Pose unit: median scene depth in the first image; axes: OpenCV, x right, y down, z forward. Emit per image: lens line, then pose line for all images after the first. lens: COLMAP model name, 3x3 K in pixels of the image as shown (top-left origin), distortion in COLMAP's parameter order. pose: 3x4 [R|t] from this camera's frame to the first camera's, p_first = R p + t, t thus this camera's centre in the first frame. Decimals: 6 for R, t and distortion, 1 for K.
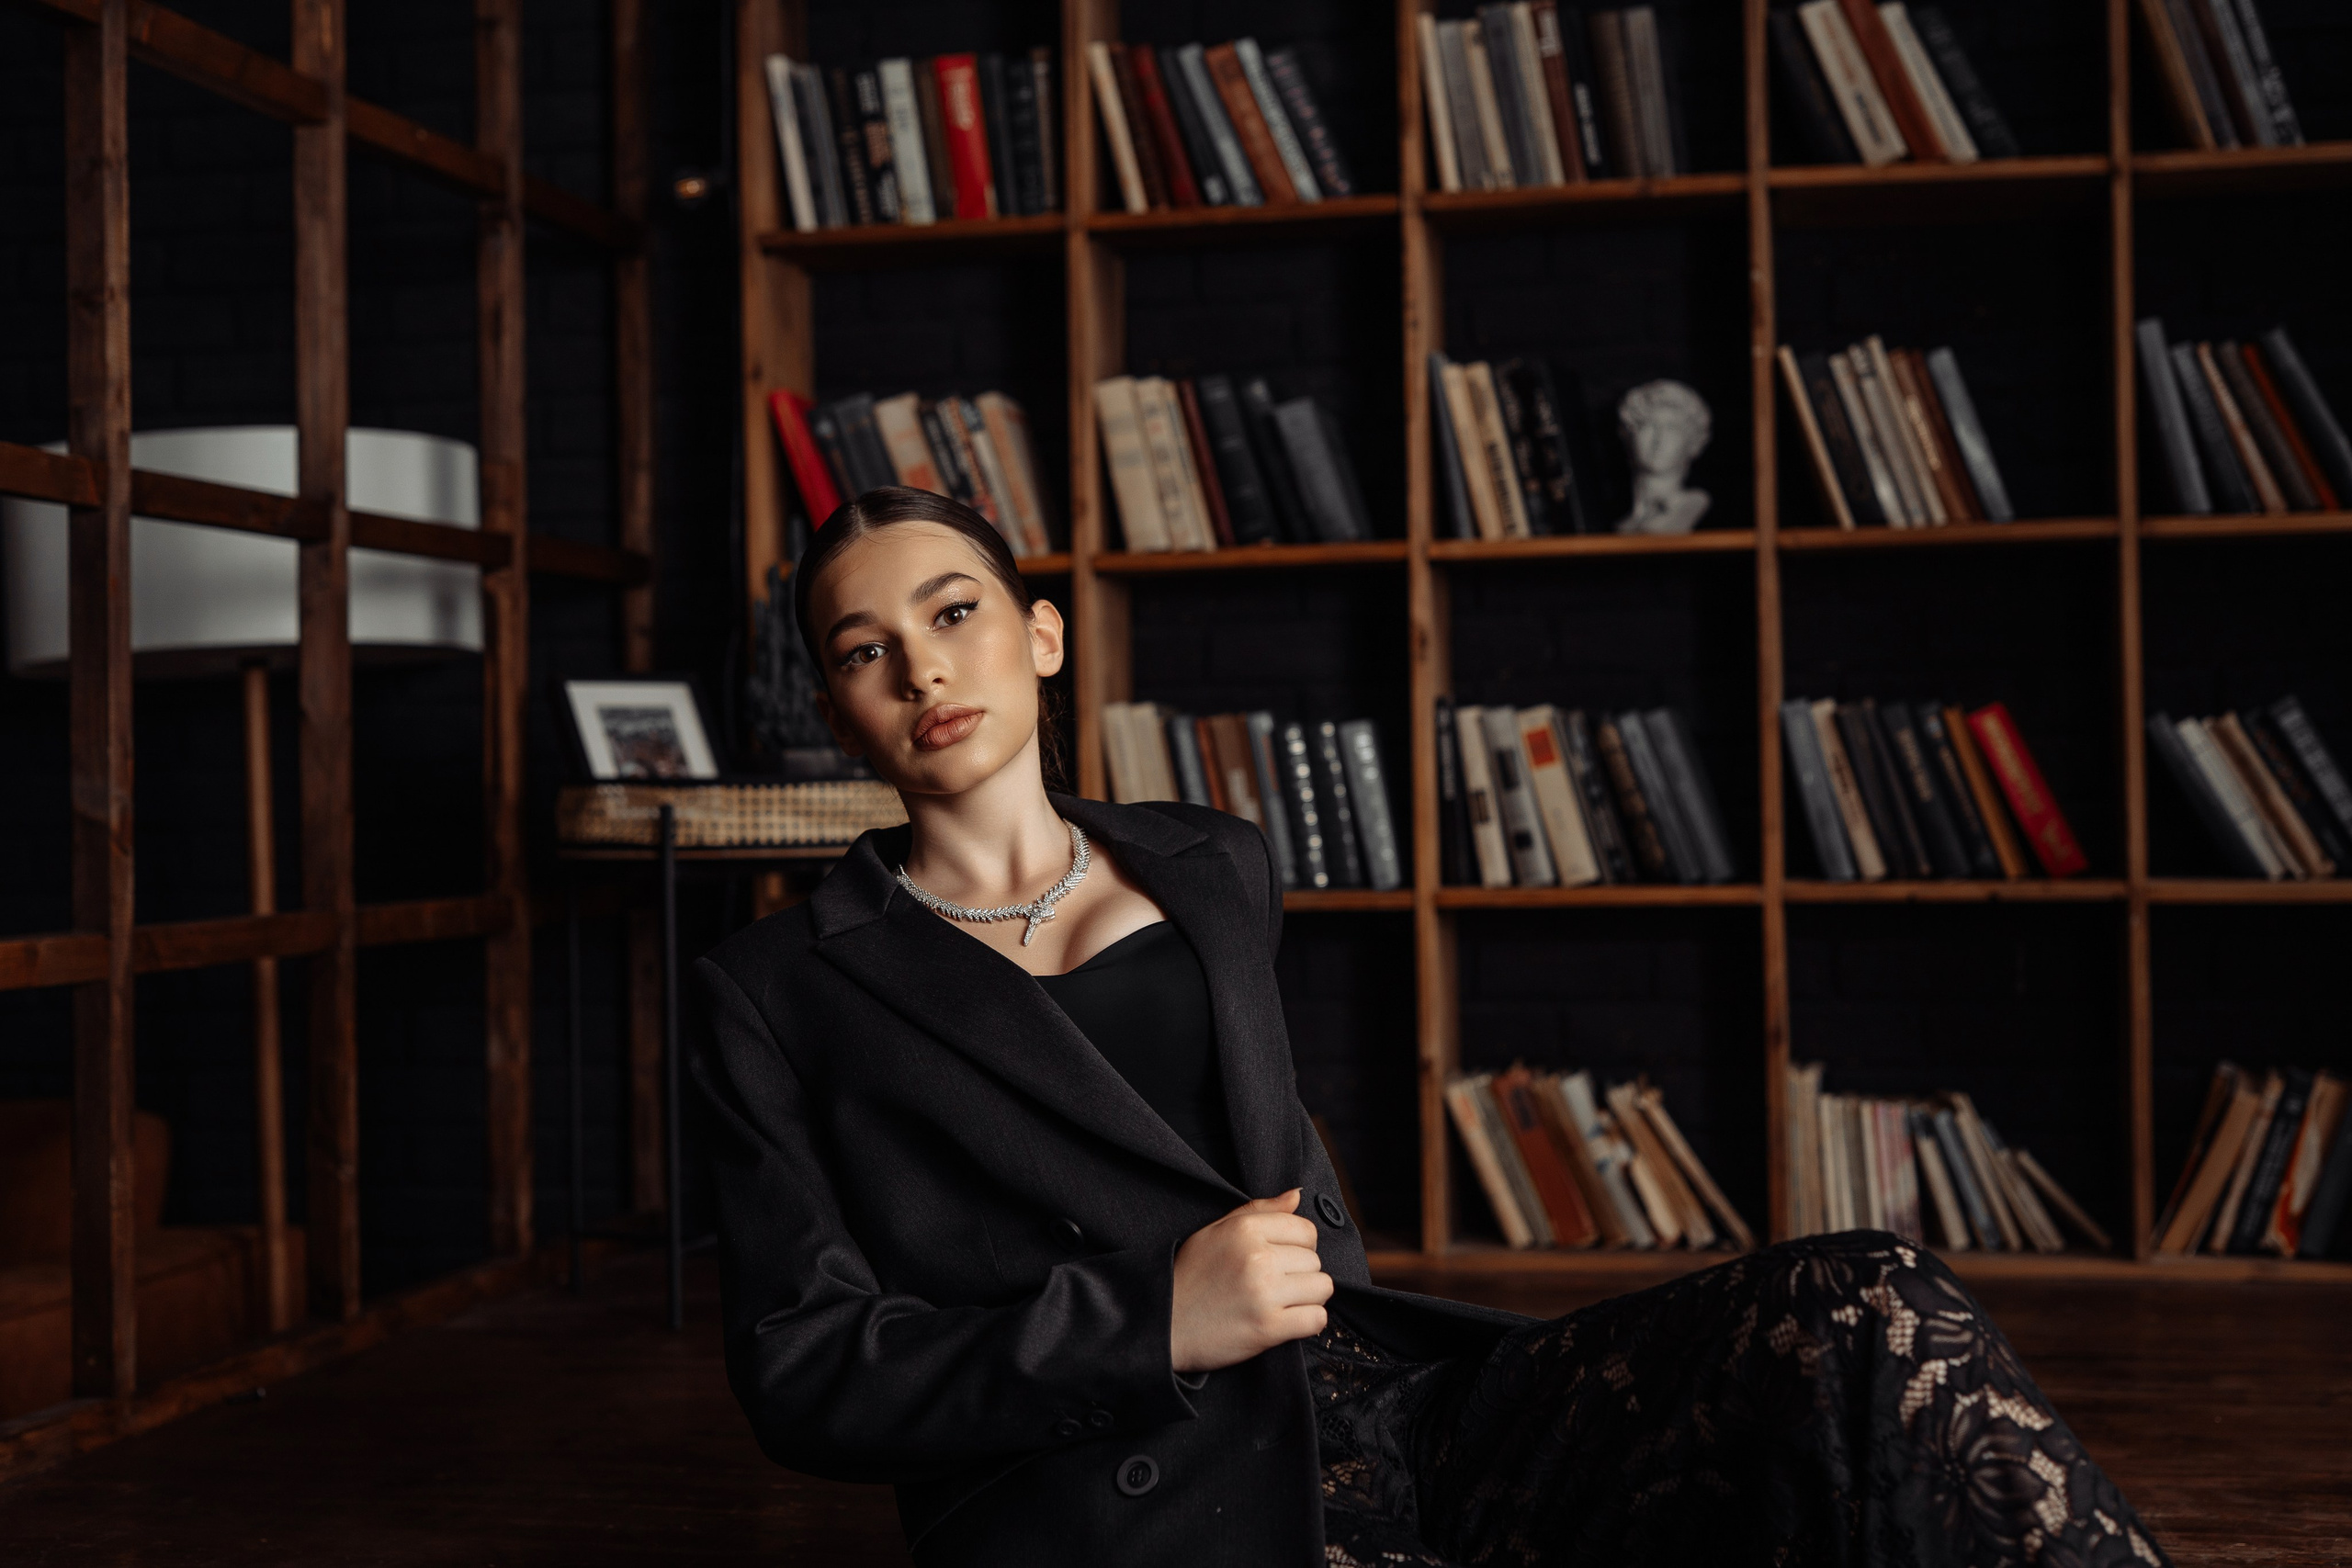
lens RADIAL K [[3360.1, 0, 1184.8], [0, 3360.1, 772.2], [0, 0, 1]] dist [0.004938, 0.000000]
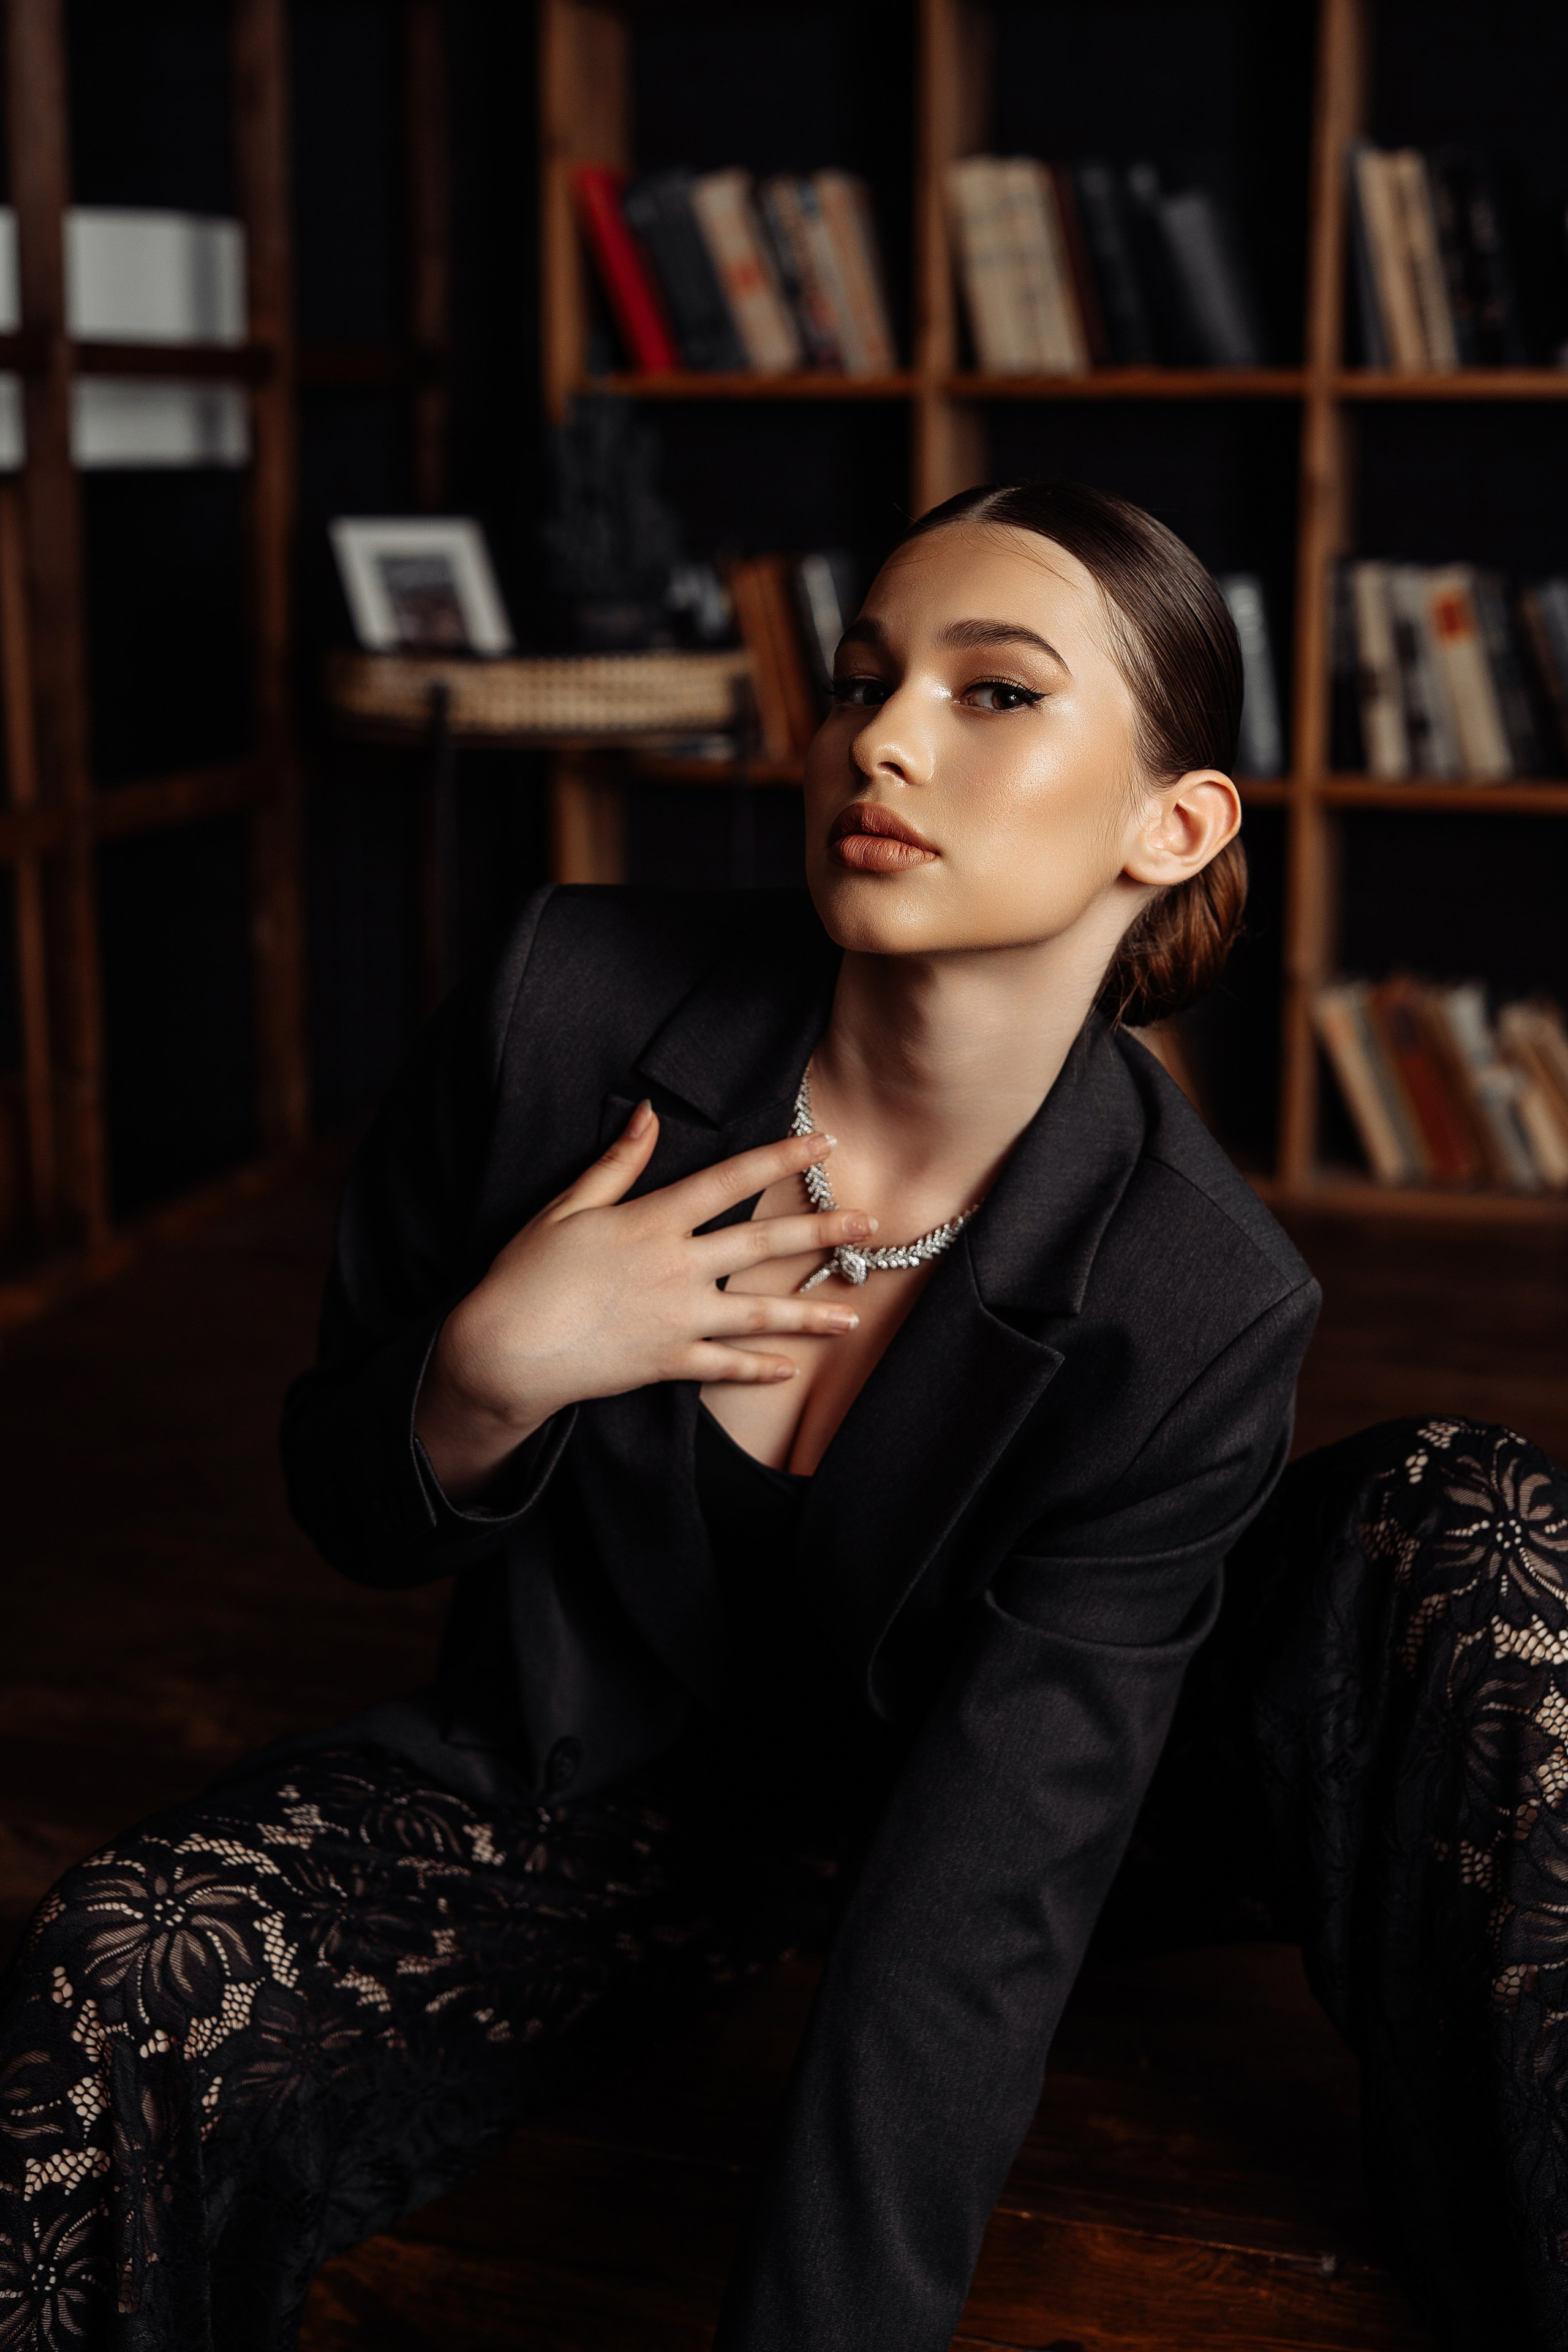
lens RADIAL K [[3360.4, 0, 778.4], [0, 3360.4, 1182.7], [0, 0, 1]] dist [0.004938, 0.000000]
pose [[0.995831, 0.040973, -0.081496, 0.010165], [-0.021665, 0.974116, 0.225009, -0.057105], [0.088606, -0.222306, 0.970942, 0.111994]]
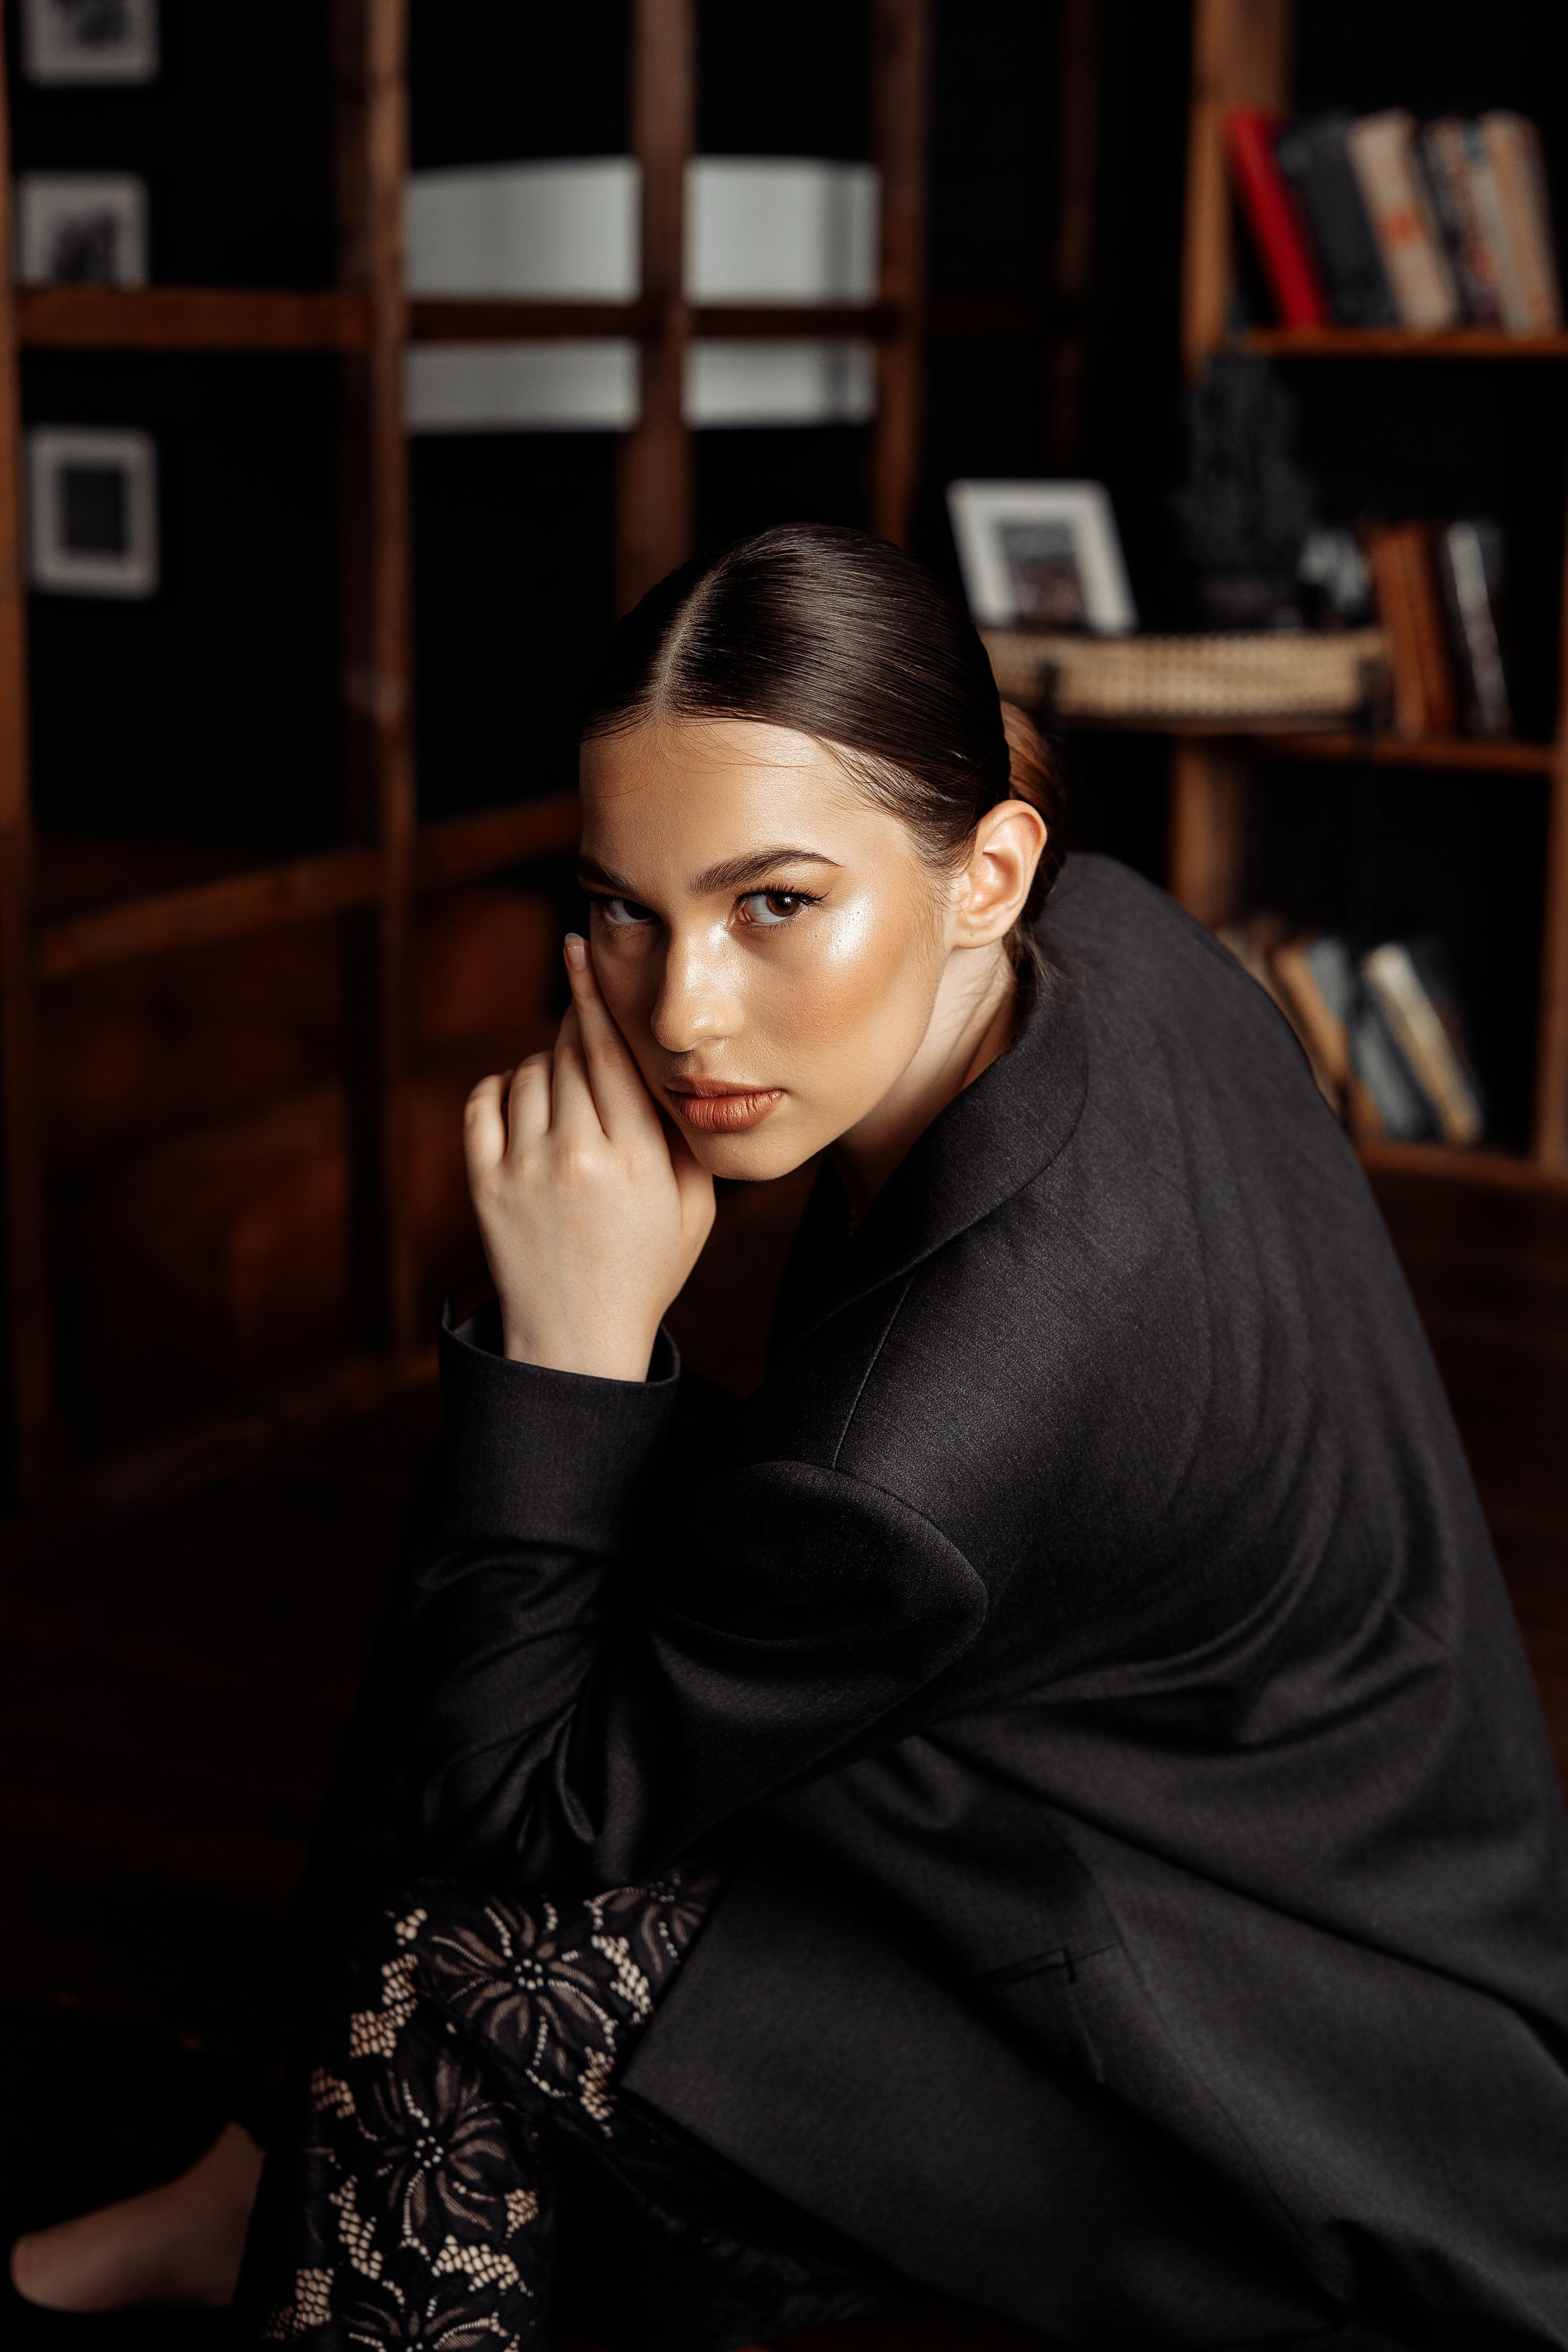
lens RADIAL K [[3360.4, 0, 799.1], [0, 3360.4, 1167.1], [0, 0, 1]] dist [0.004938, 0.000000]
pose [[0.959427, 0.094509, -0.265645, 0.020236], [-0.023929, 0.966044, 0.257267, -0.076099], [0.280939, -0.240472, 0.929111, 0.148436]]
